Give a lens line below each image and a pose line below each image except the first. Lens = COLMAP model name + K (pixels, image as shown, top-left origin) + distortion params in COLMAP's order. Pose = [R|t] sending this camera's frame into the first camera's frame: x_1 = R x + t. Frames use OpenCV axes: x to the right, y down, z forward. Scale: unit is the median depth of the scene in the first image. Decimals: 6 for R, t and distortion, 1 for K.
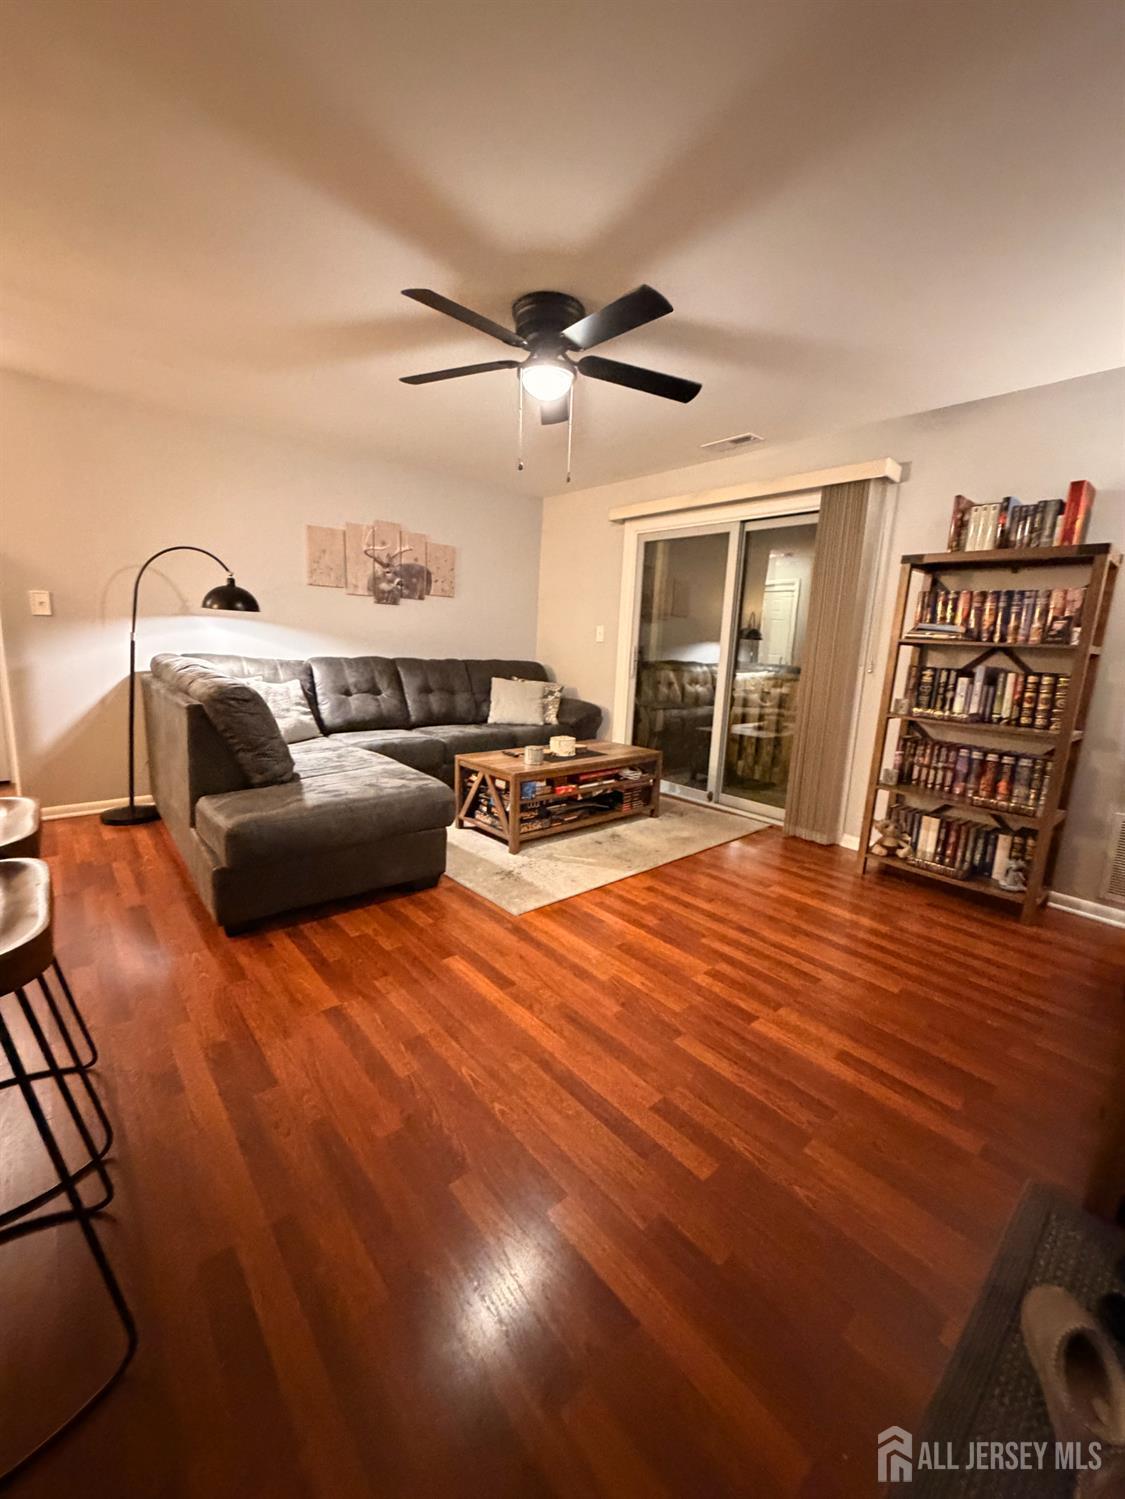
lens RADIAL K [[598.3, 0, 563.5], [0, 598.3, 743.1], [0, 0, 1]] dist [0.000559, 0.000265]
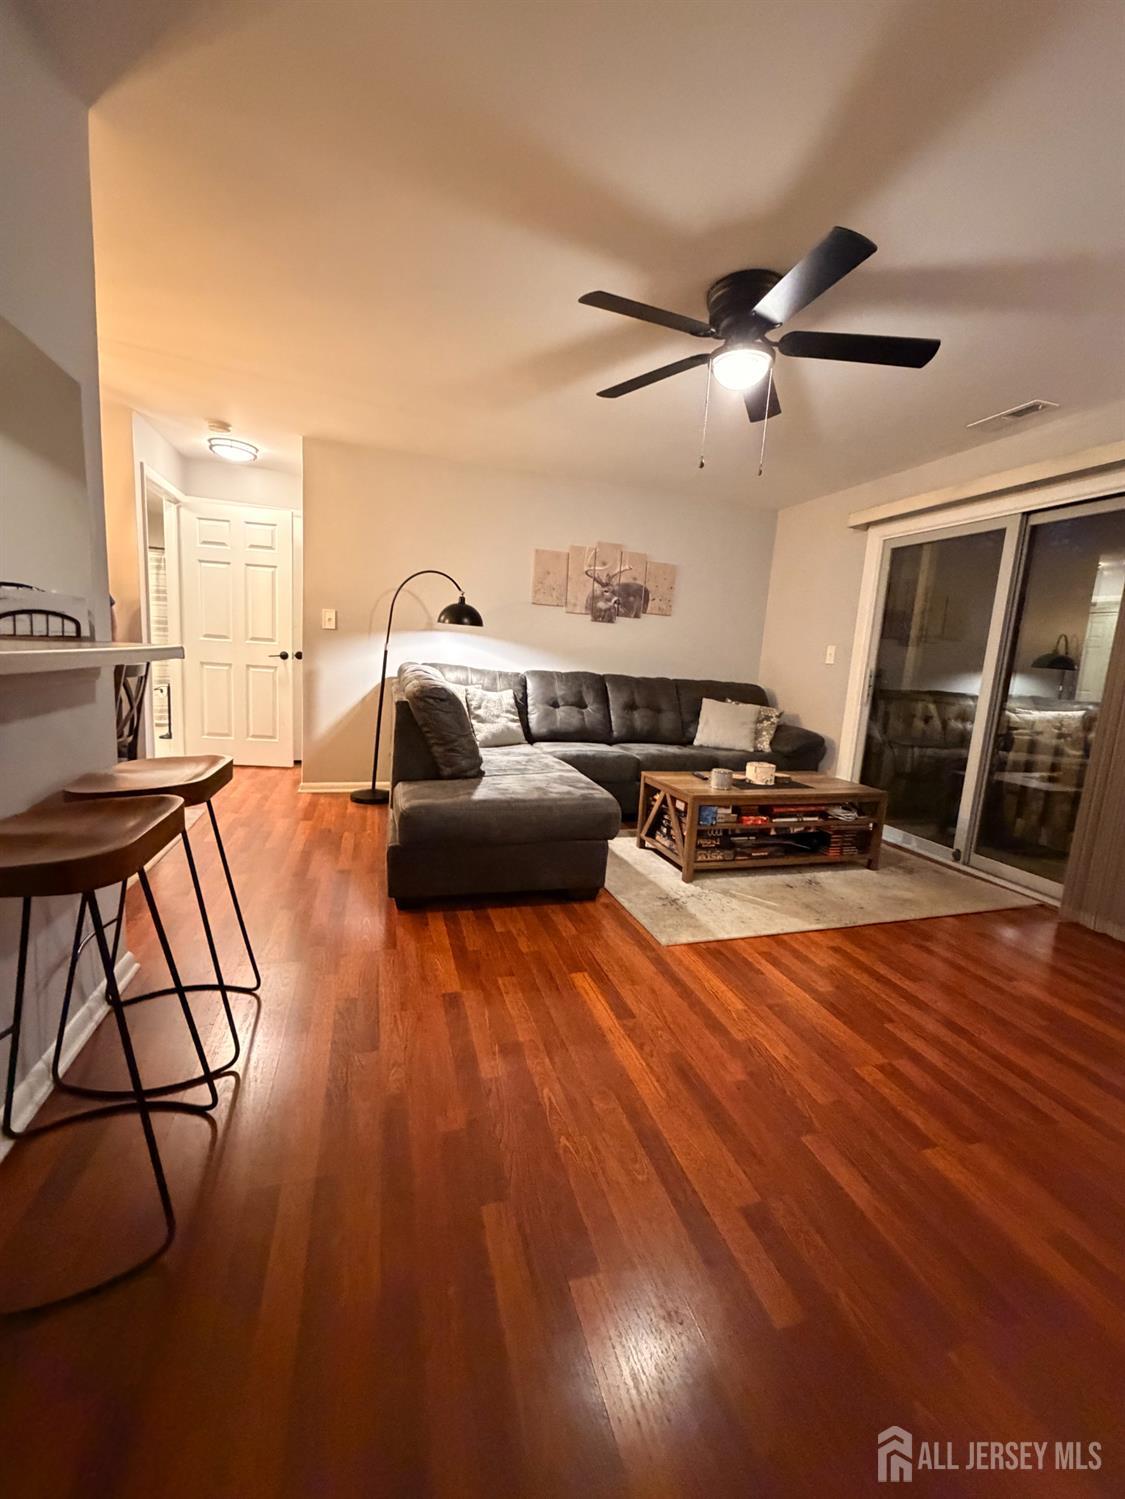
lens RADIAL K [[598.3, 0, 563.5], [0, 598.3, 743.1], [0, 0, 1]] dist [0.000559, 0.000265]
pose [[0.913632, 0.073370, -0.399866, 0.087546], [-0.092651, 0.995274, -0.029073, 0.013893], [0.395843, 0.063610, 0.916112, 0.055179]]
